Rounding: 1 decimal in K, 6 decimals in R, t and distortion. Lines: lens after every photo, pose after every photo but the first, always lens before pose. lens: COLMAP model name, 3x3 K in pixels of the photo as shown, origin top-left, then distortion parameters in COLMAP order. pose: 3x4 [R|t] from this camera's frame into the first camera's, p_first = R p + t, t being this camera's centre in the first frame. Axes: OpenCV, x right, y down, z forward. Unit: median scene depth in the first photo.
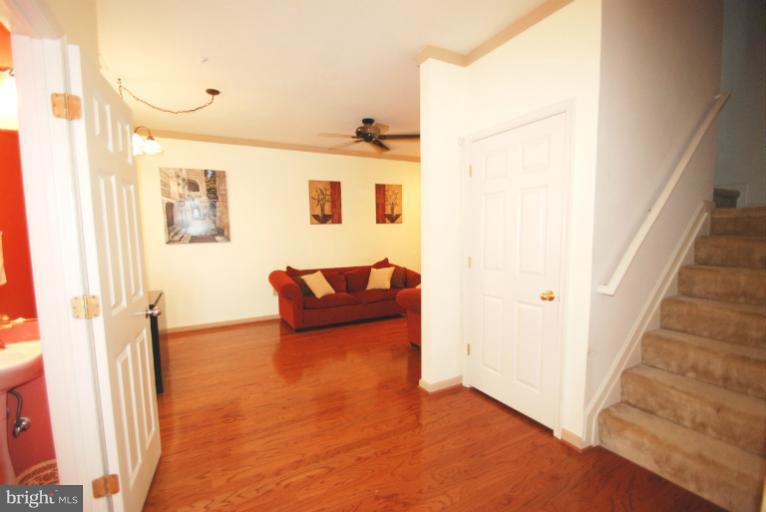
lens RADIAL K [[333.6, 0, 370.2], [0, 333.6, 259.7], [0, 0, 1]] dist [0.003382, 0.000188]
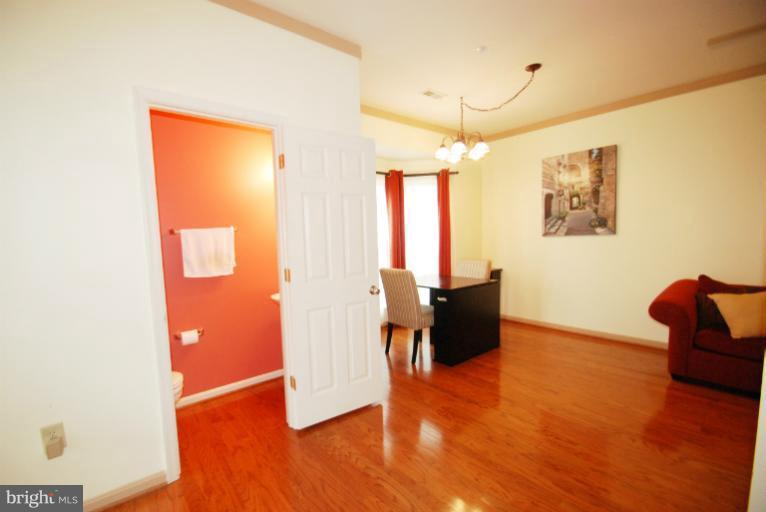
lens RADIAL K [[334.6, 0, 368.6], [0, 334.6, 262.6], [0, 0, 1]] dist [0.023627, -0.024596]
pose [[0.212080, 0.096038, -0.972522, 0.236163], [-0.051476, 0.994876, 0.087020, -0.026895], [0.975896, 0.031606, 0.215937, 0.260756]]
